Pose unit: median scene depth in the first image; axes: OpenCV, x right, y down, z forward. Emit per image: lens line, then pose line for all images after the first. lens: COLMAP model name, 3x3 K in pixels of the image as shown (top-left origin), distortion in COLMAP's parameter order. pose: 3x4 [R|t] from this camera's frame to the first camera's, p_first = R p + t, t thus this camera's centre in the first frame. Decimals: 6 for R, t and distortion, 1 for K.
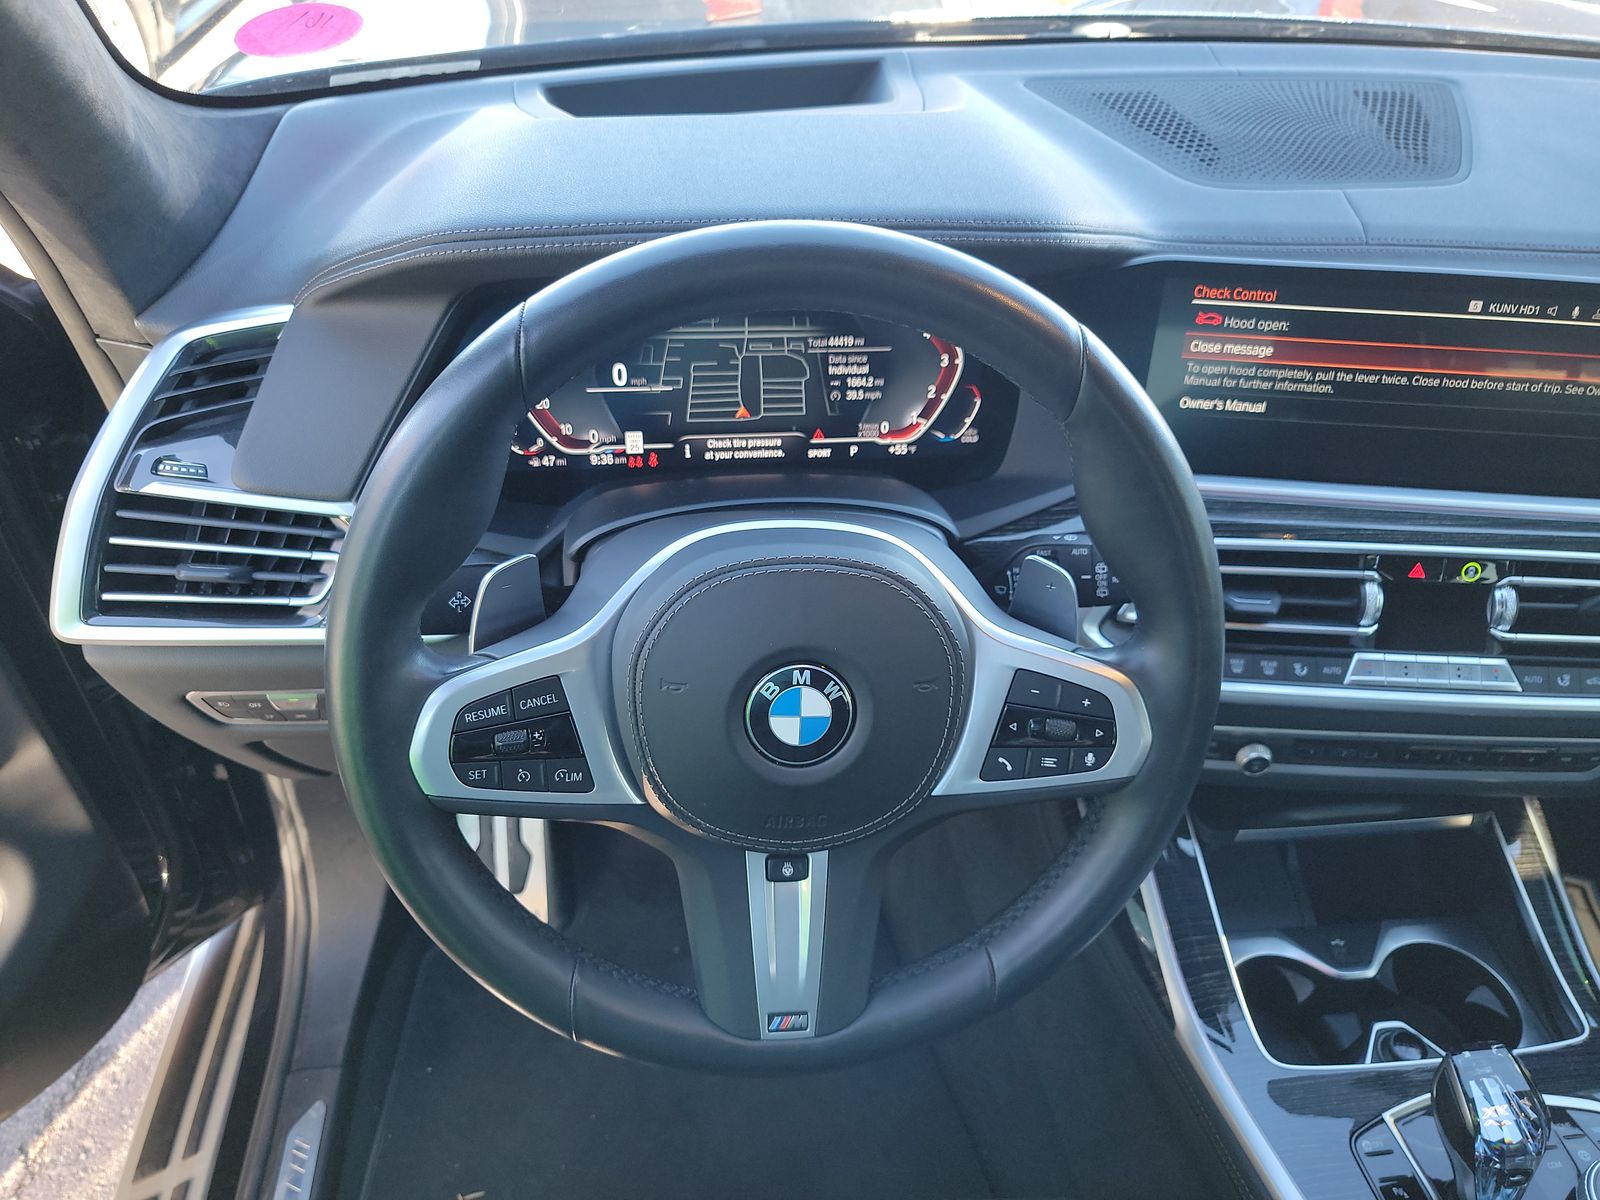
lens RADIAL K [[1106.3, 0, 810.7], [0, 1106.3, 597.5], [0, 0, 1]] dist [0.022196, -0.029285]
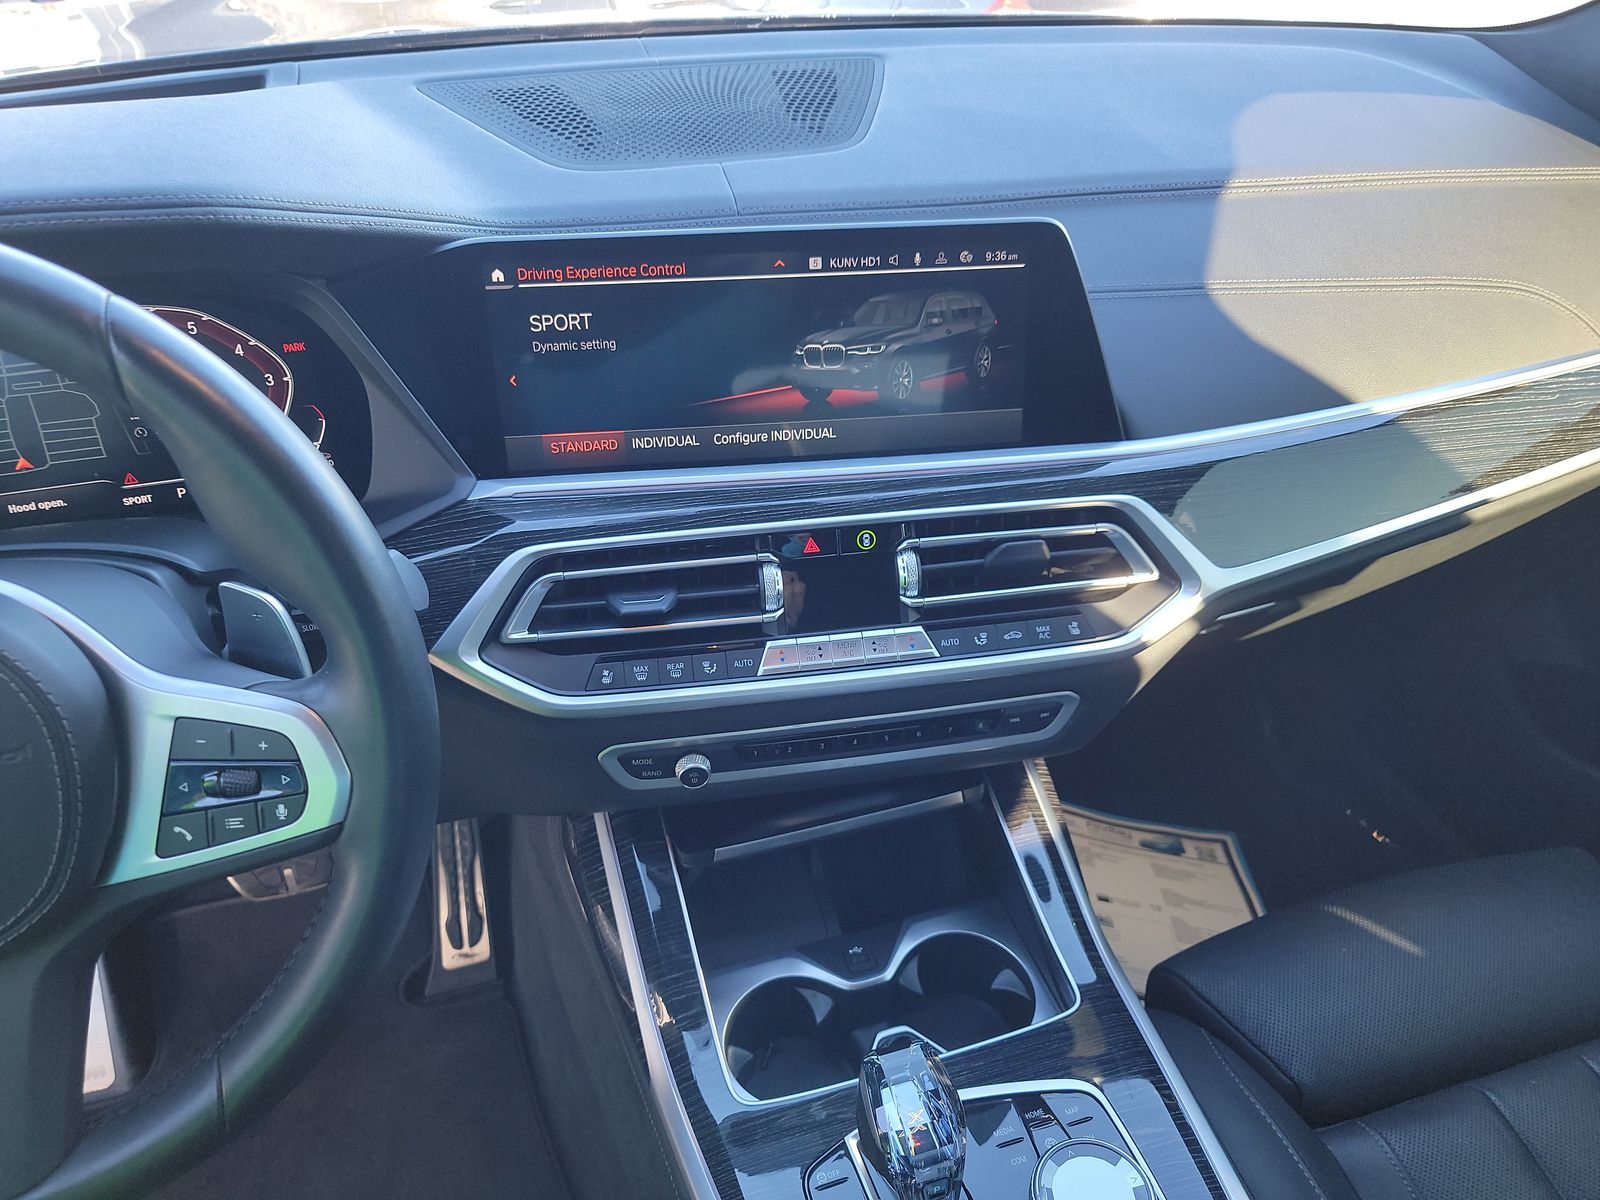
lens RADIAL K [[1106.3, 0, 800.2], [0, 1106.3, 600.6], [0, 0, 1]] dist [0.022196, -0.029285]
pose [[0.980191, -0.135534, 0.144419, 0.389436], [0.142086, 0.989199, -0.036013, 0.053559], [-0.137978, 0.055820, 0.988861, 0.074893]]
